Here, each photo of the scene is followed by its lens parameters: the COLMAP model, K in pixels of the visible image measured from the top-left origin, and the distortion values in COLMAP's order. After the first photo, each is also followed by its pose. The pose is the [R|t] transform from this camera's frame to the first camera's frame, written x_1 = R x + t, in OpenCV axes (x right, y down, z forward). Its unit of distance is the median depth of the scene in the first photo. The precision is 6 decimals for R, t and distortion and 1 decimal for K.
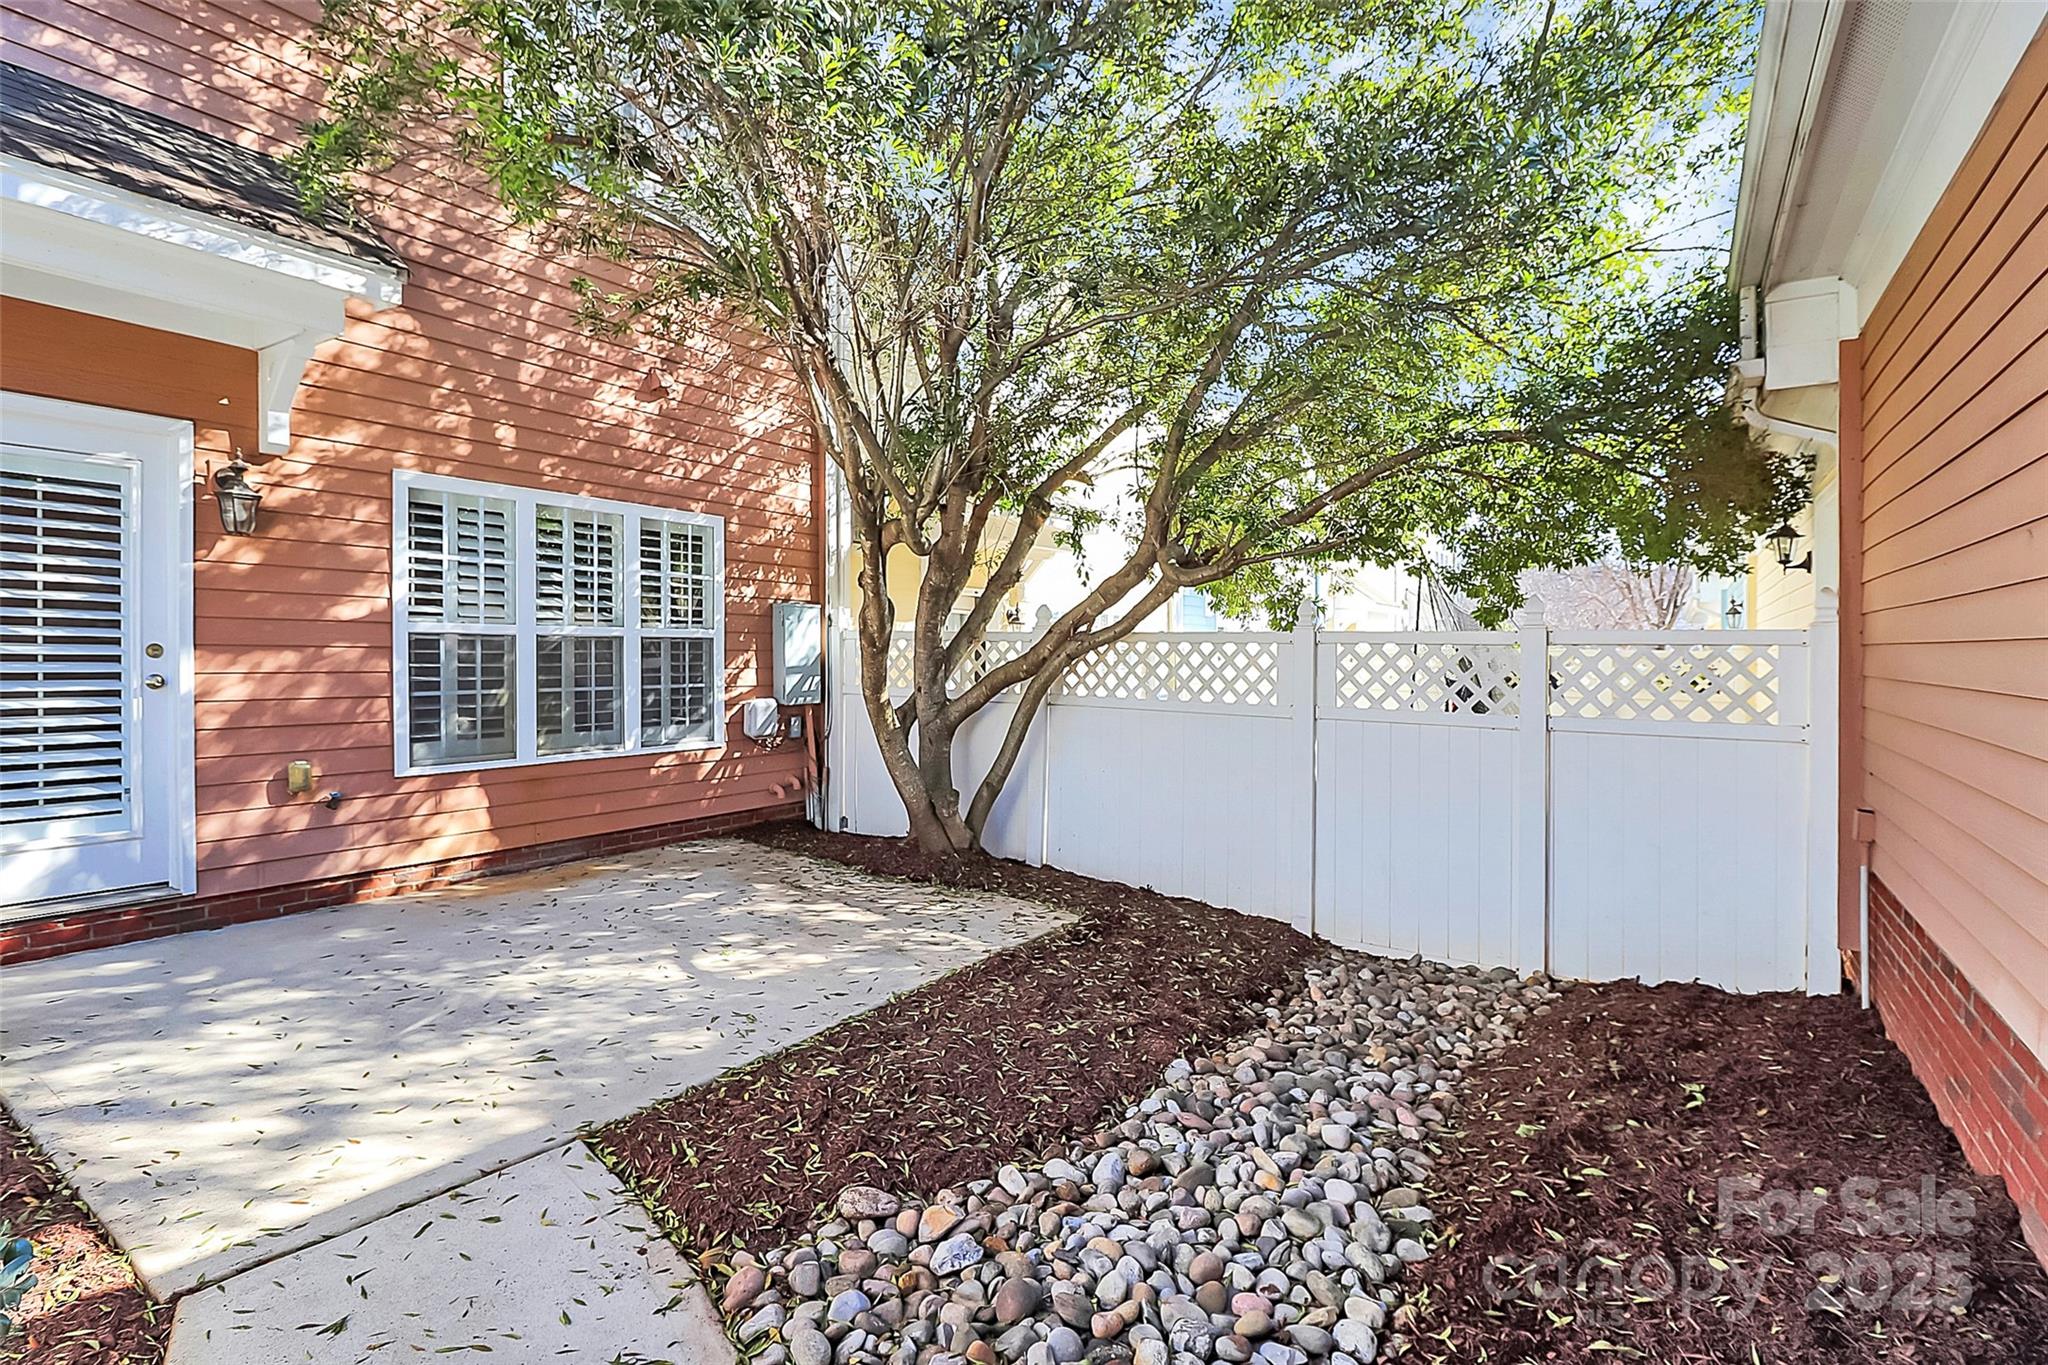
lens RADIAL K [[943.8, 0, 968.3], [0, 943.8, 643.9], [0, 0, 1]] dist [-0.014401, -0.000054]
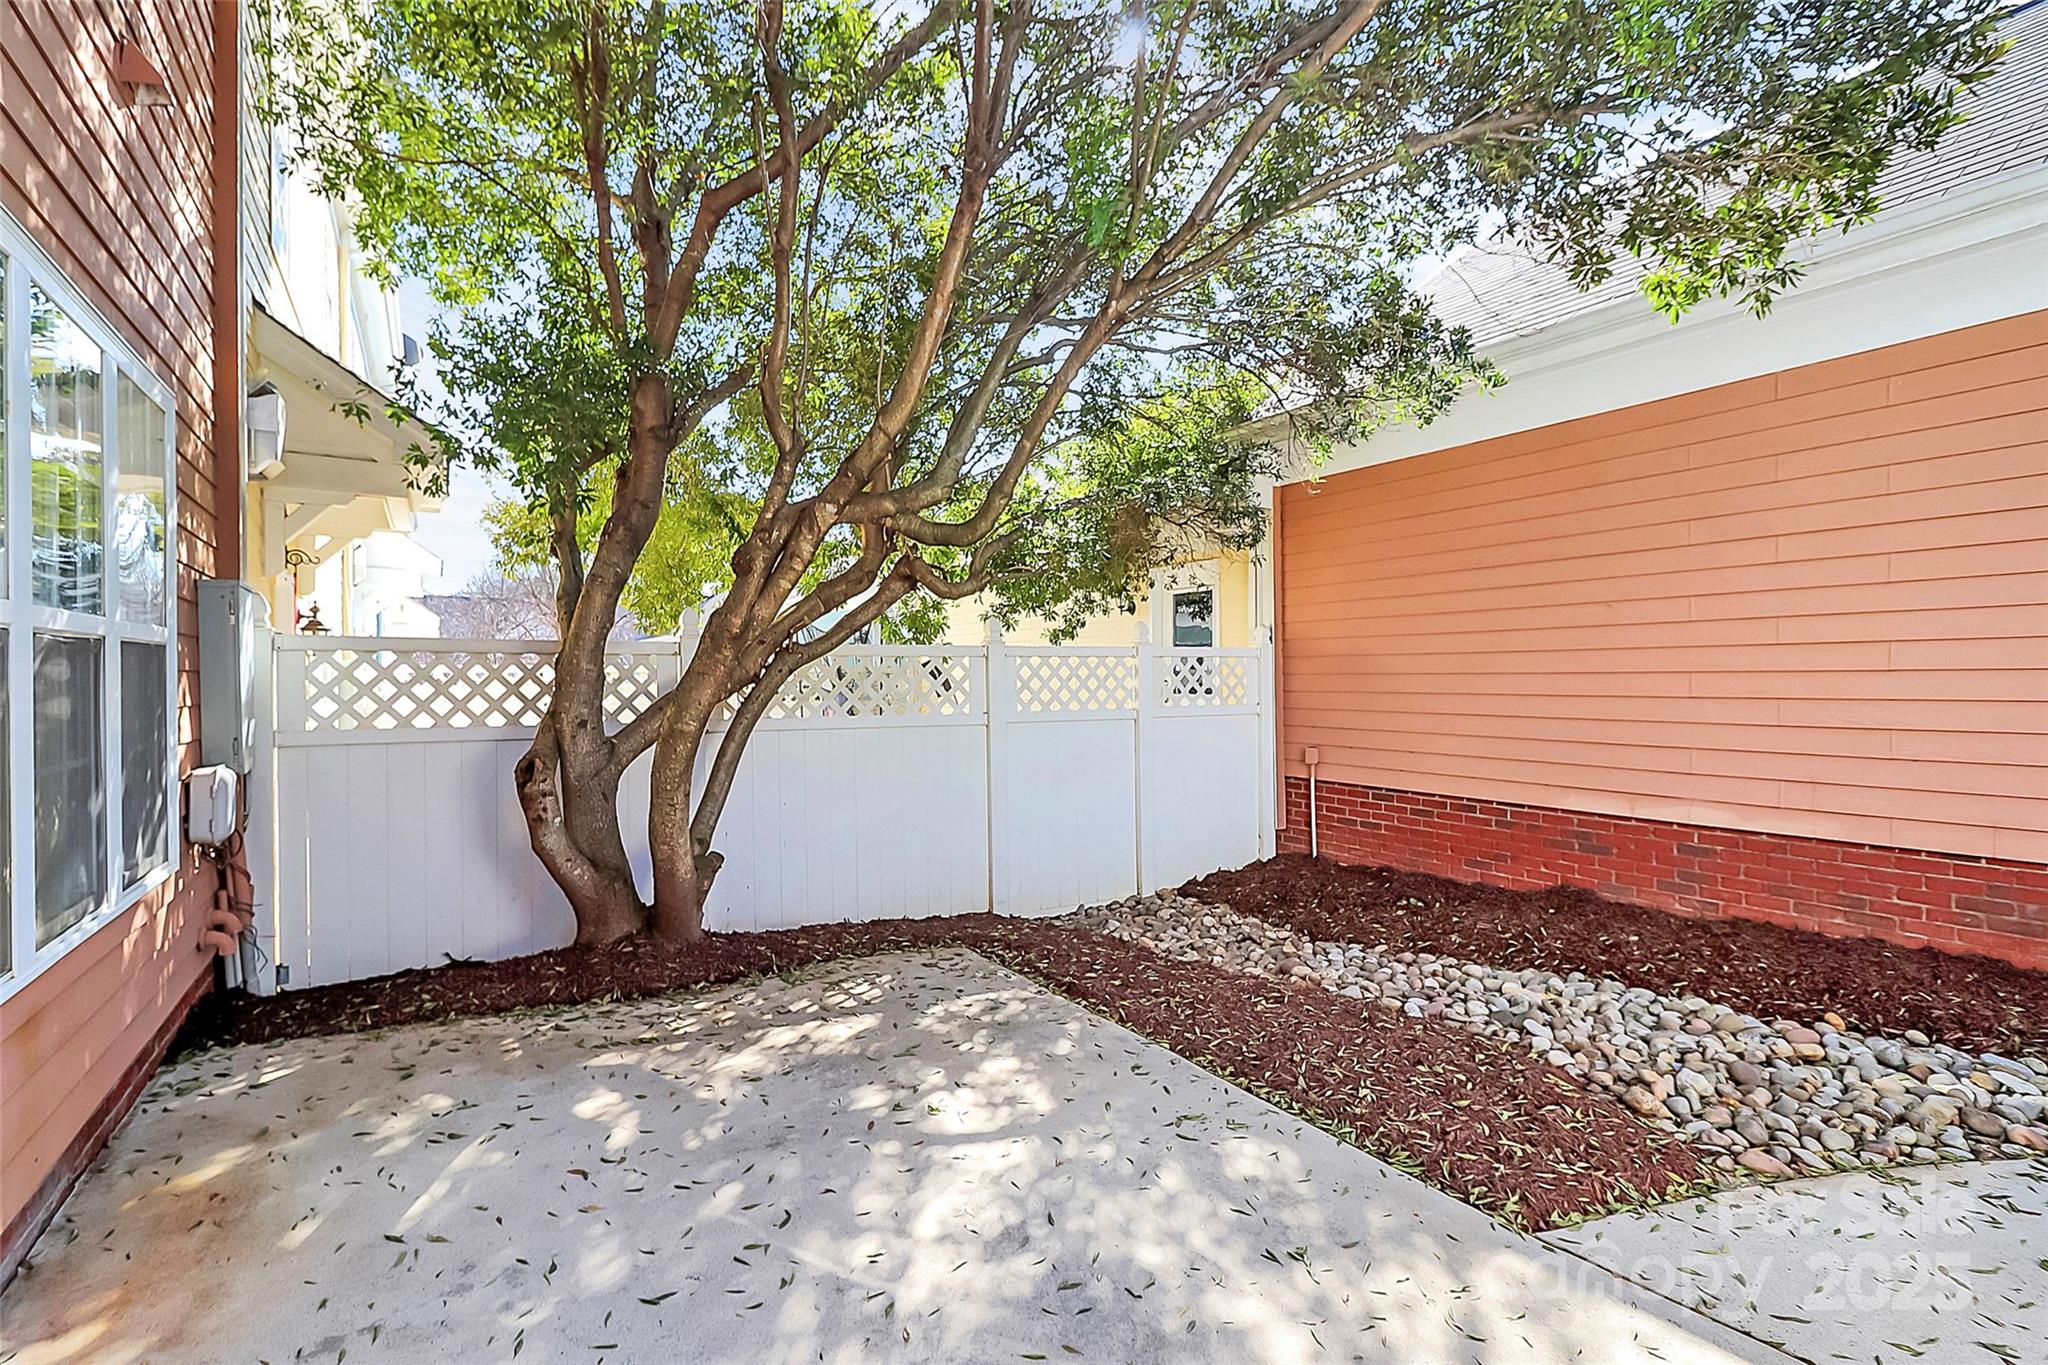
lens RADIAL K [[966.6, 0, 1020.2], [0, 966.6, 665.2], [0, 0, 1]] dist [-0.001513, -0.000315]
pose [[0.405653, -0.008392, 0.913989, -0.795926], [-0.003881, 0.999933, 0.010904, -0.003122], [-0.914019, -0.007970, 0.405593, 0.601470]]
